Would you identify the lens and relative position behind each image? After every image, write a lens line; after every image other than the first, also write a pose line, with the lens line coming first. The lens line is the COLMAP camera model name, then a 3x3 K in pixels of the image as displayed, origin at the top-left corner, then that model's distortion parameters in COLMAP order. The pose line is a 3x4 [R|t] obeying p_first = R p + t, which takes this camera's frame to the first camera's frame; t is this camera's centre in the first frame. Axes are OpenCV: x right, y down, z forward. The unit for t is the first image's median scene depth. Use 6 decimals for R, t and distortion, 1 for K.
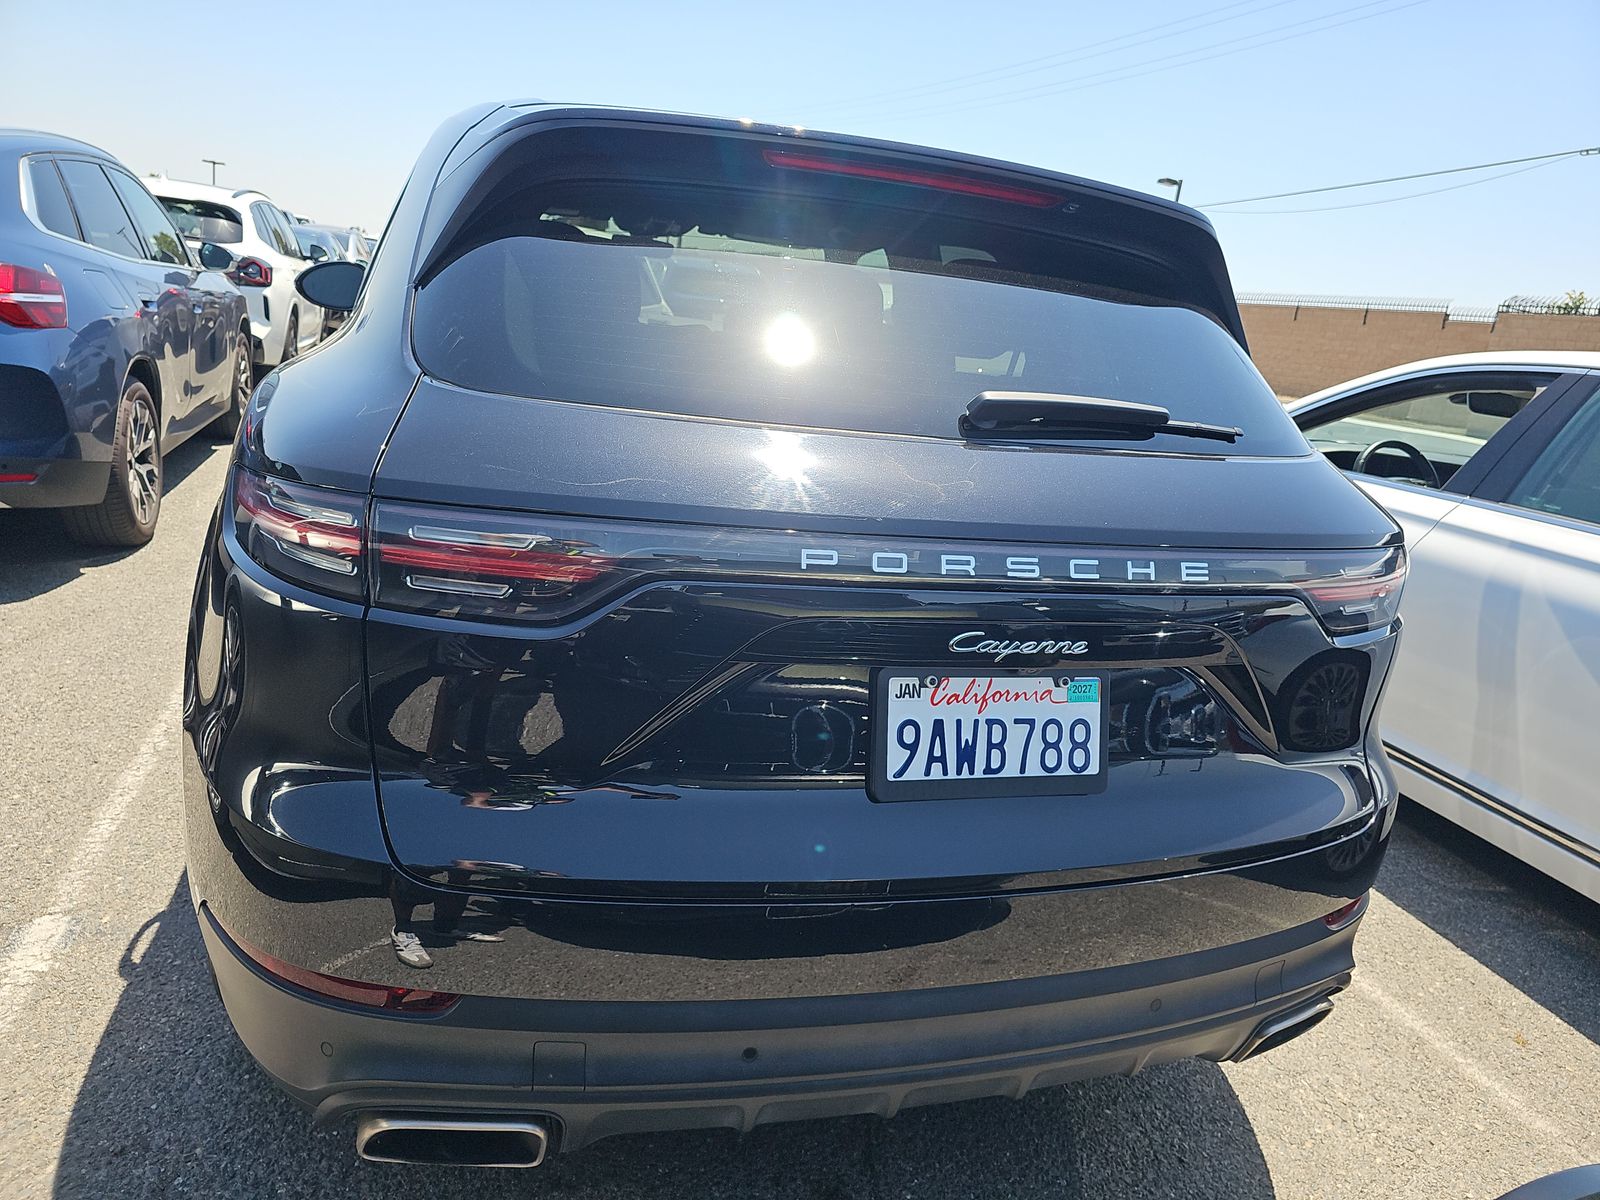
lens RADIAL K [[1077.6, 0, 795.2], [0, 1077.6, 612.1], [0, 0, 1]] dist [0.043508, -0.037966]
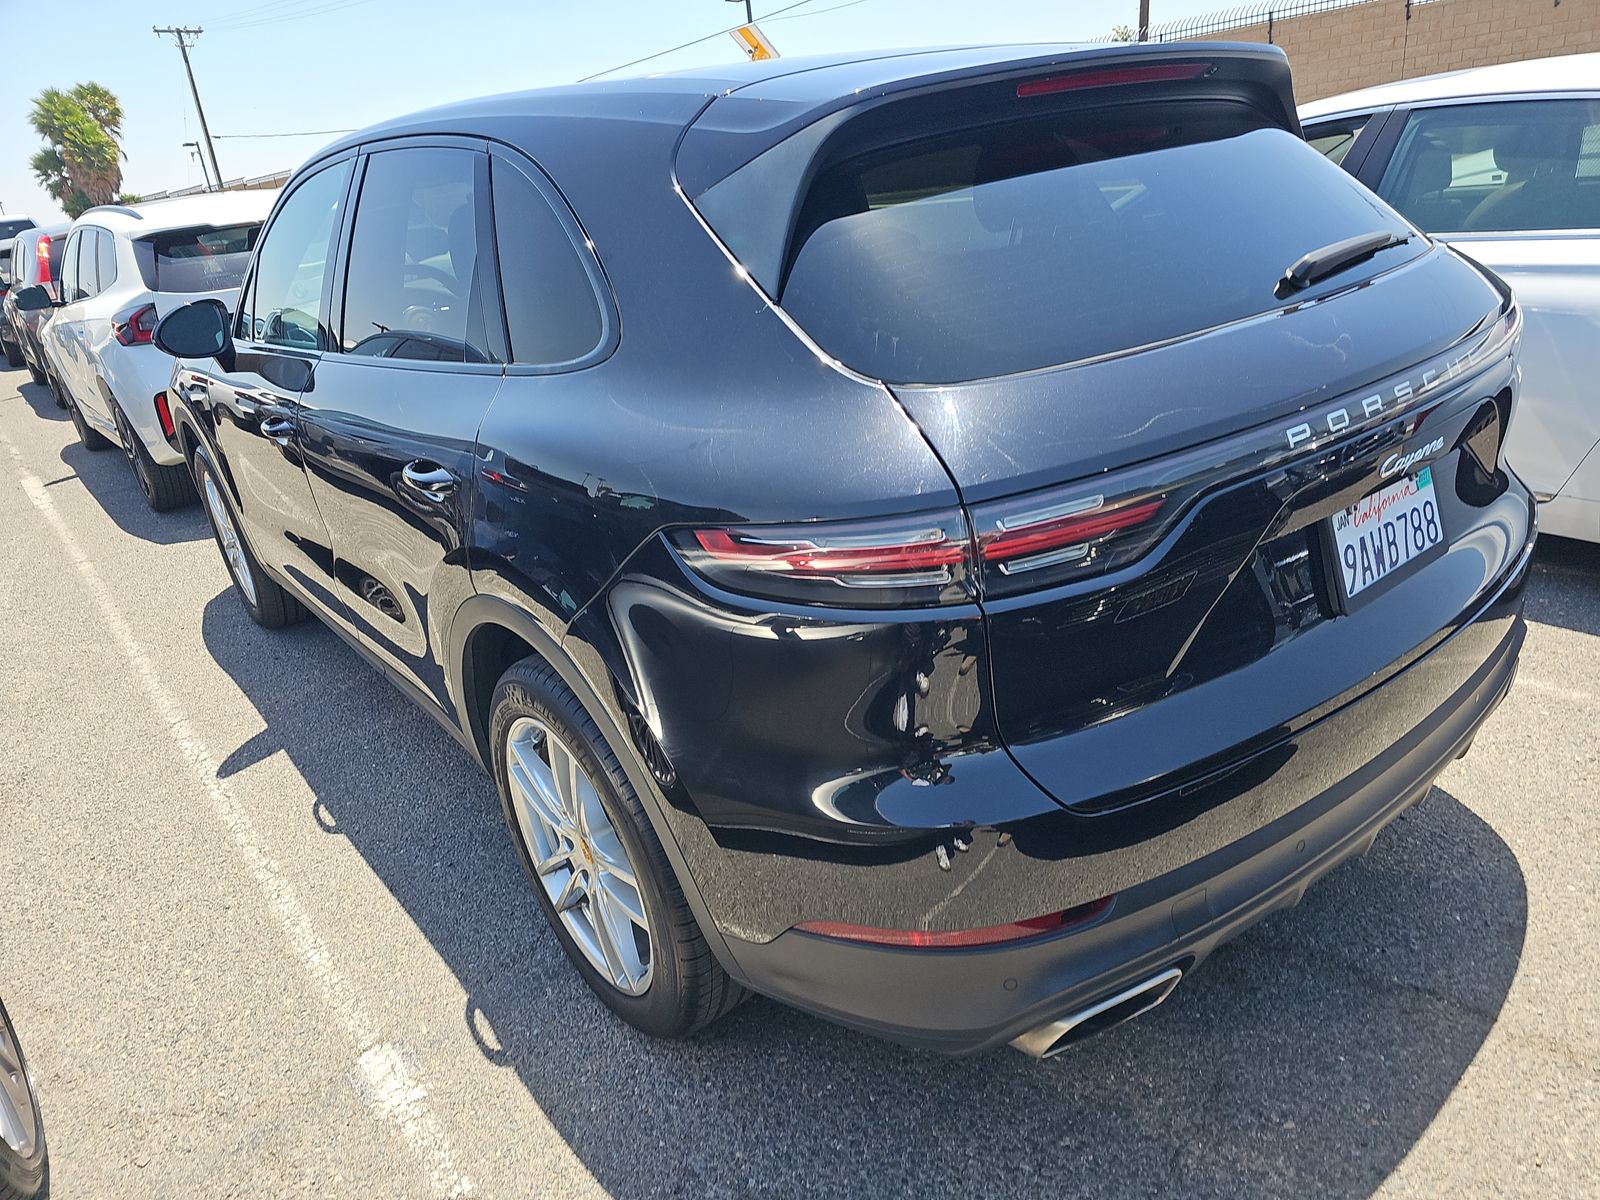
lens RADIAL K [[1075.2, 0, 799.4], [0, 1075.2, 641.4], [0, 0, 1]] dist [0.041049, -0.041669]
pose [[0.905810, -0.344711, 0.246337, -0.746439], [0.304383, 0.933895, 0.187594, -0.201893], [-0.294719, -0.094943, 0.950856, 0.026428]]
